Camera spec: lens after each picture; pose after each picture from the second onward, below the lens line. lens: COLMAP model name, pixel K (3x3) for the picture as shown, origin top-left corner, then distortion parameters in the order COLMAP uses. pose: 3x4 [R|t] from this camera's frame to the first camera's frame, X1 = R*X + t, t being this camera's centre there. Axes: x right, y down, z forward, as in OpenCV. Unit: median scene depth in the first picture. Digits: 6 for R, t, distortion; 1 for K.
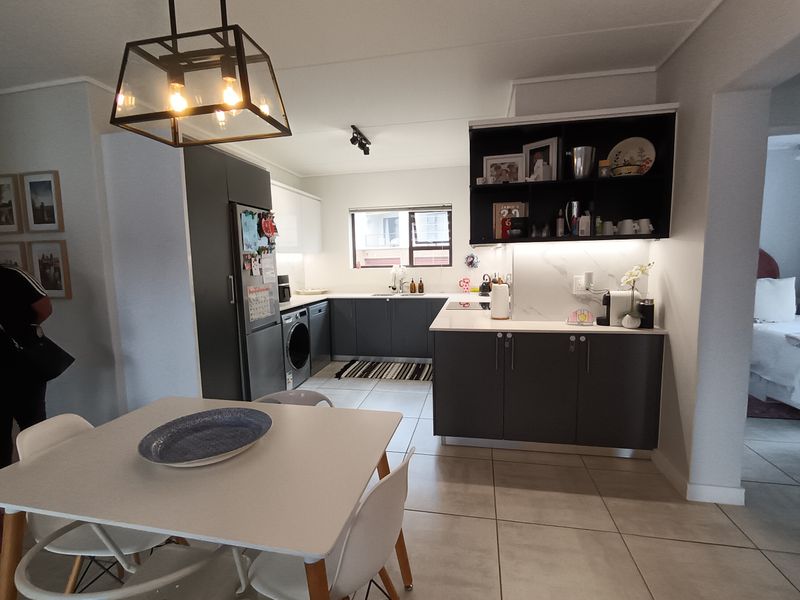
lens RADIAL K [[382.8, 0, 400.0], [0, 382.8, 300.0], [0, 0, 1]] dist [-0.003182, -0.000697]
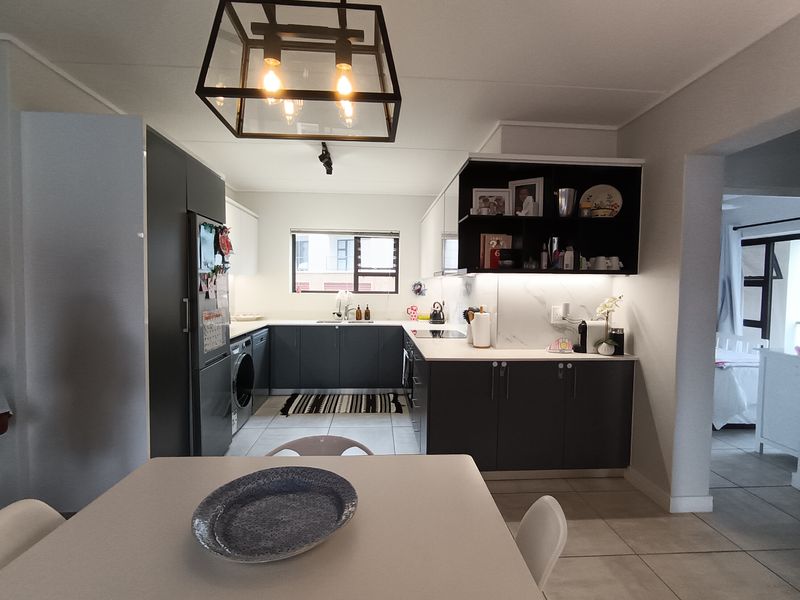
lens RADIAL K [[382.8, 0, 400.0], [0, 382.8, 300.0], [0, 0, 1]] dist [-0.003182, -0.000697]
pose [[0.964302, 0.021910, 0.263897, -0.240591], [-0.003816, 0.997617, -0.068884, -0.005334], [-0.264777, 0.065418, 0.962088, 0.089279]]
